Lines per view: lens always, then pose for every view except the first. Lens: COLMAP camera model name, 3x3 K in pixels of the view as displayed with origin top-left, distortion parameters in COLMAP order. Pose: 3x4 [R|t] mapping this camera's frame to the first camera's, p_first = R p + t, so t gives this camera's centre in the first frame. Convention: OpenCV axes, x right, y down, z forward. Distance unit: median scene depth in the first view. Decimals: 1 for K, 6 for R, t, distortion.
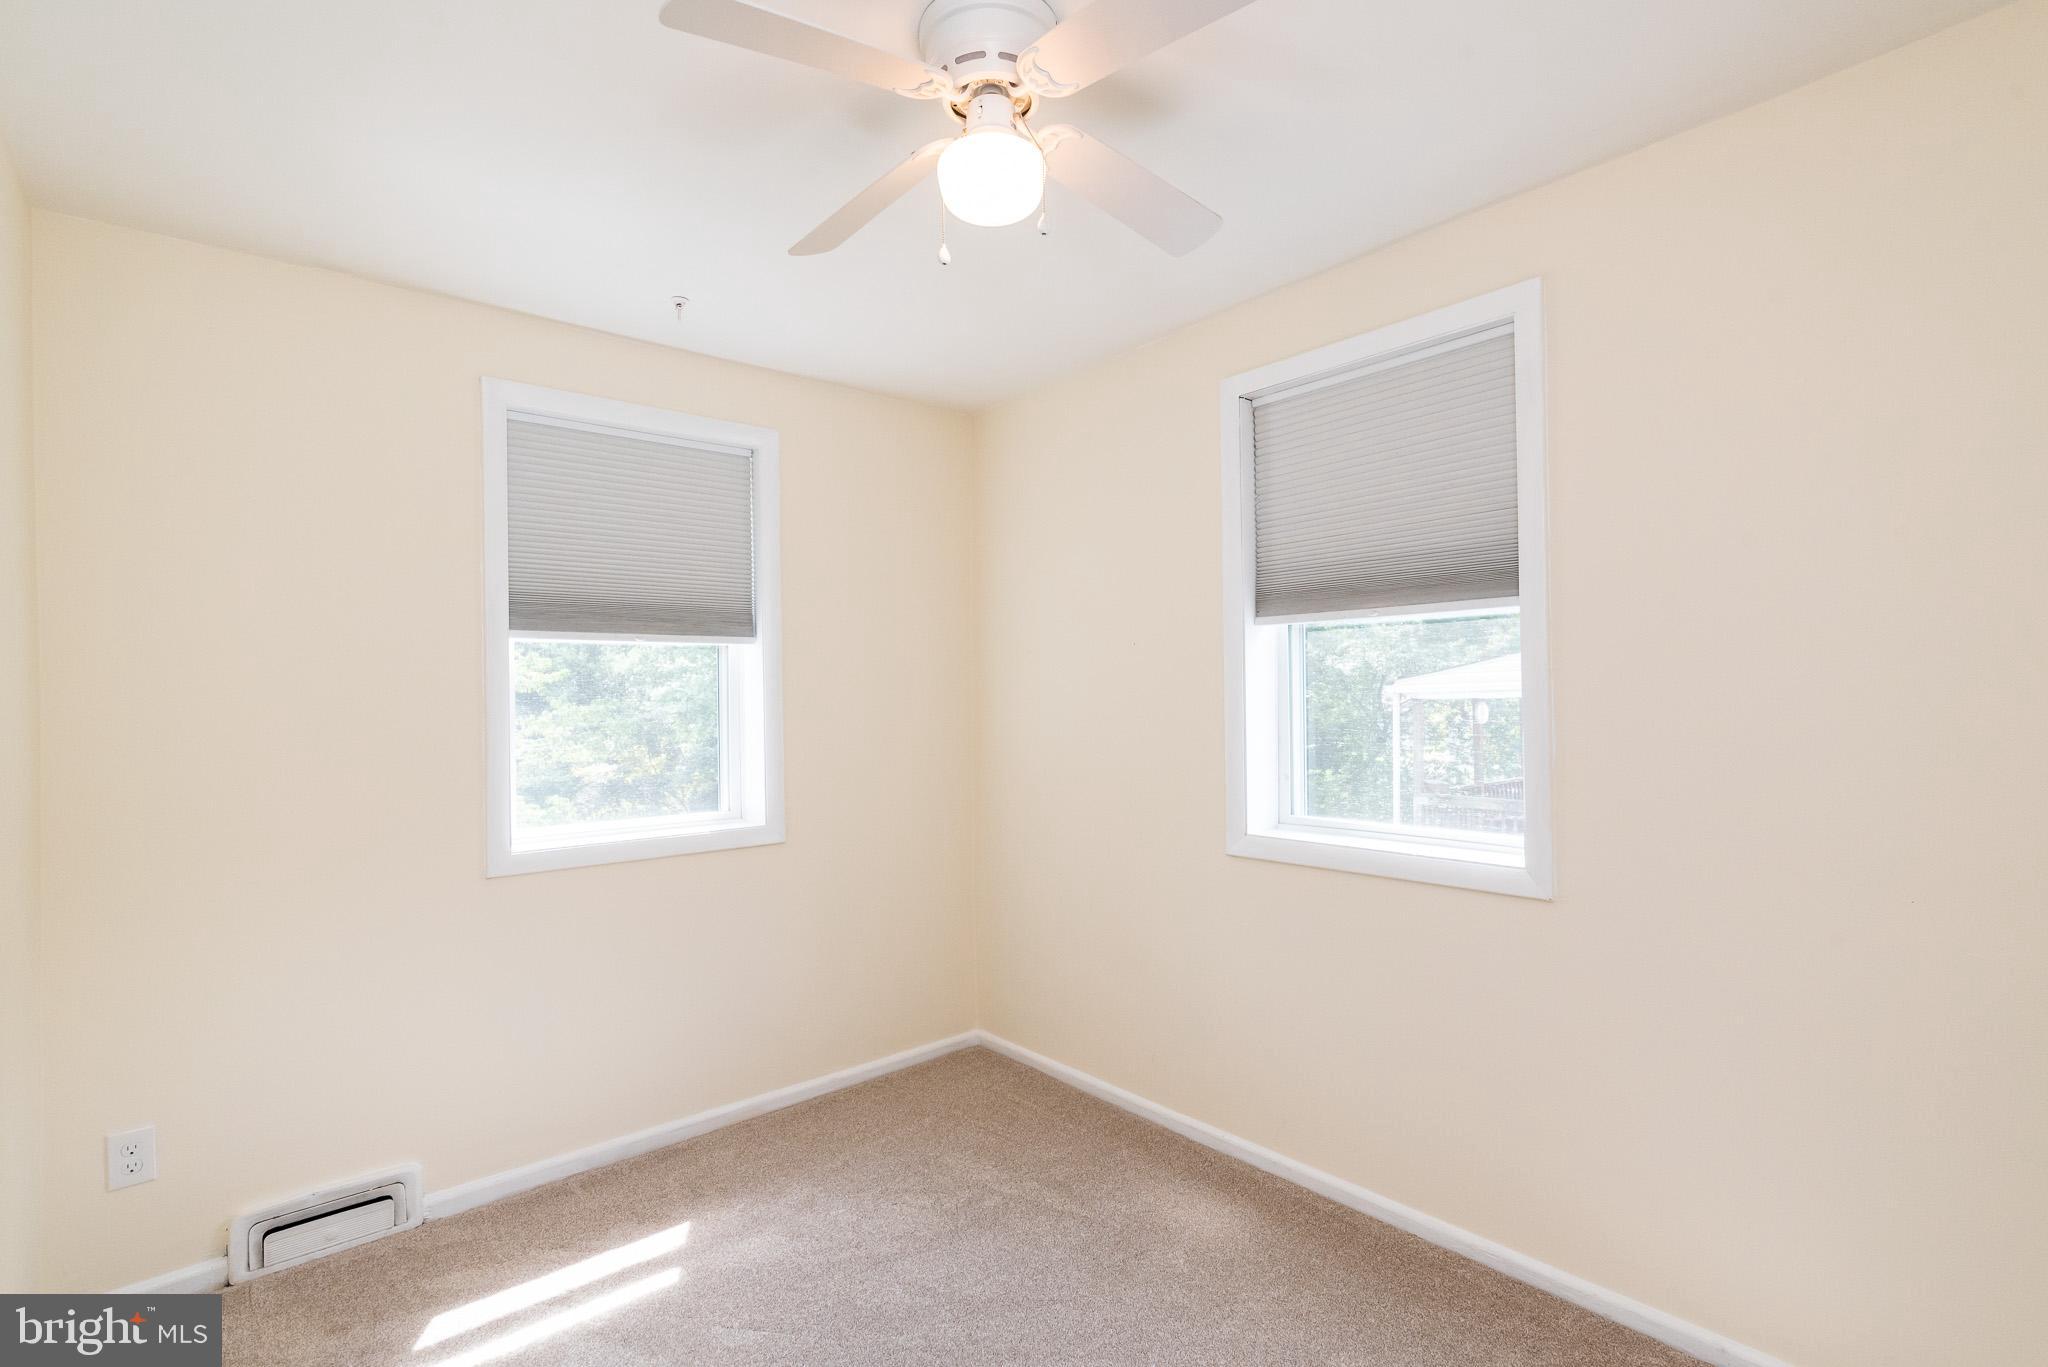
lens RADIAL K [[967.1, 0, 1017.4], [0, 967.1, 680.4], [0, 0, 1]] dist [-0.009557, 0.003329]
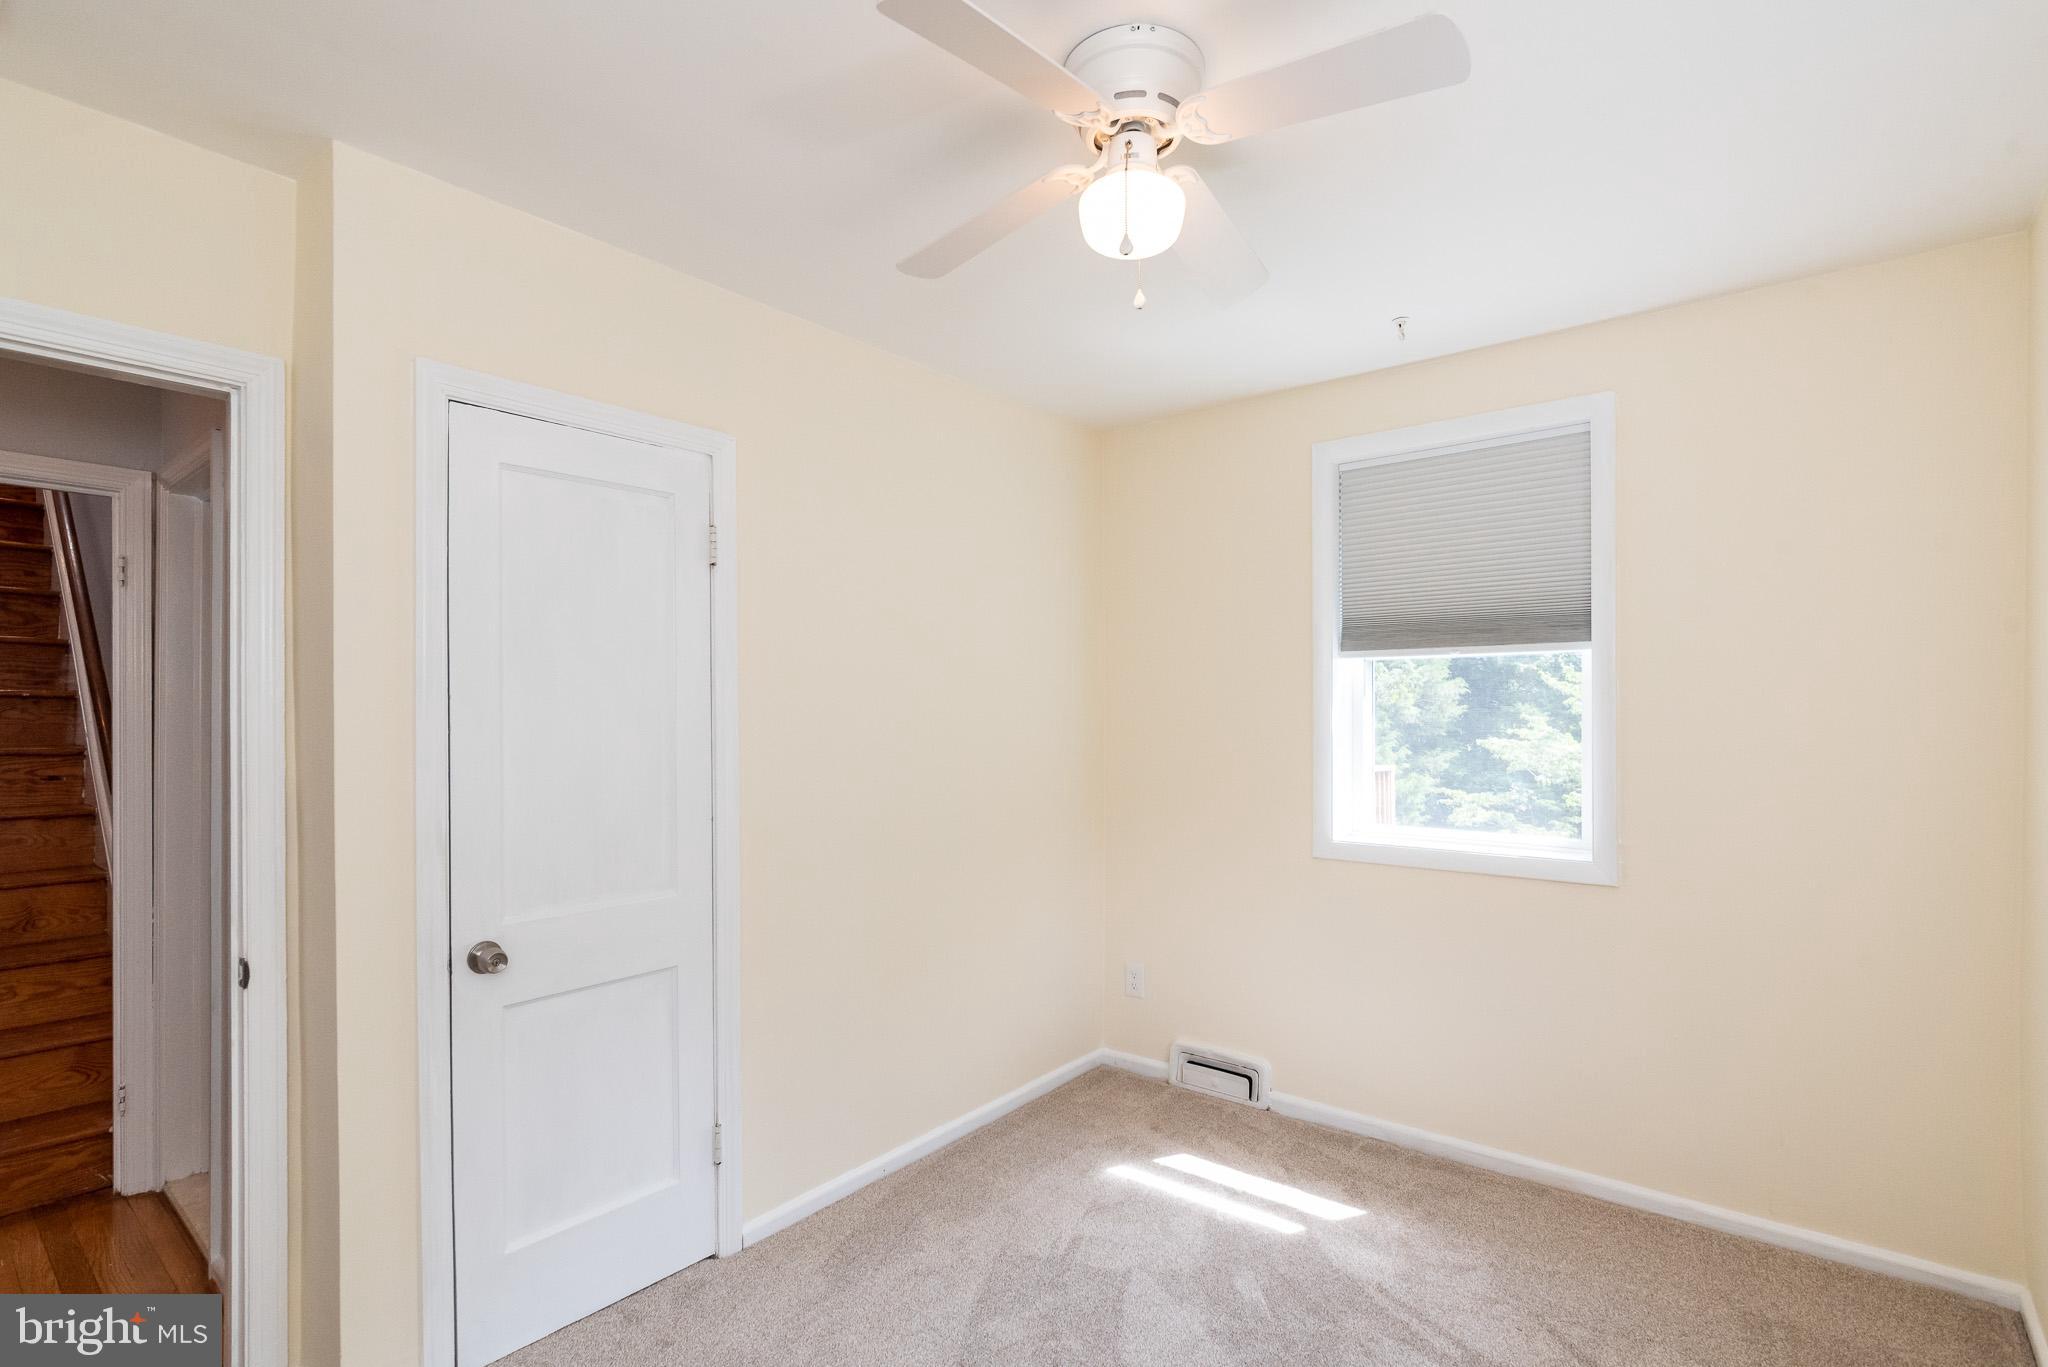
lens RADIAL K [[967.1, 0, 1016.0], [0, 967.1, 697.3], [0, 0, 1]] dist [-0.009557, 0.003329]
pose [[0.169465, 0.002873, -0.985532, 0.601159], [0.017097, 0.999837, 0.005855, -0.010873], [0.985388, -0.017842, 0.169389, 0.436643]]
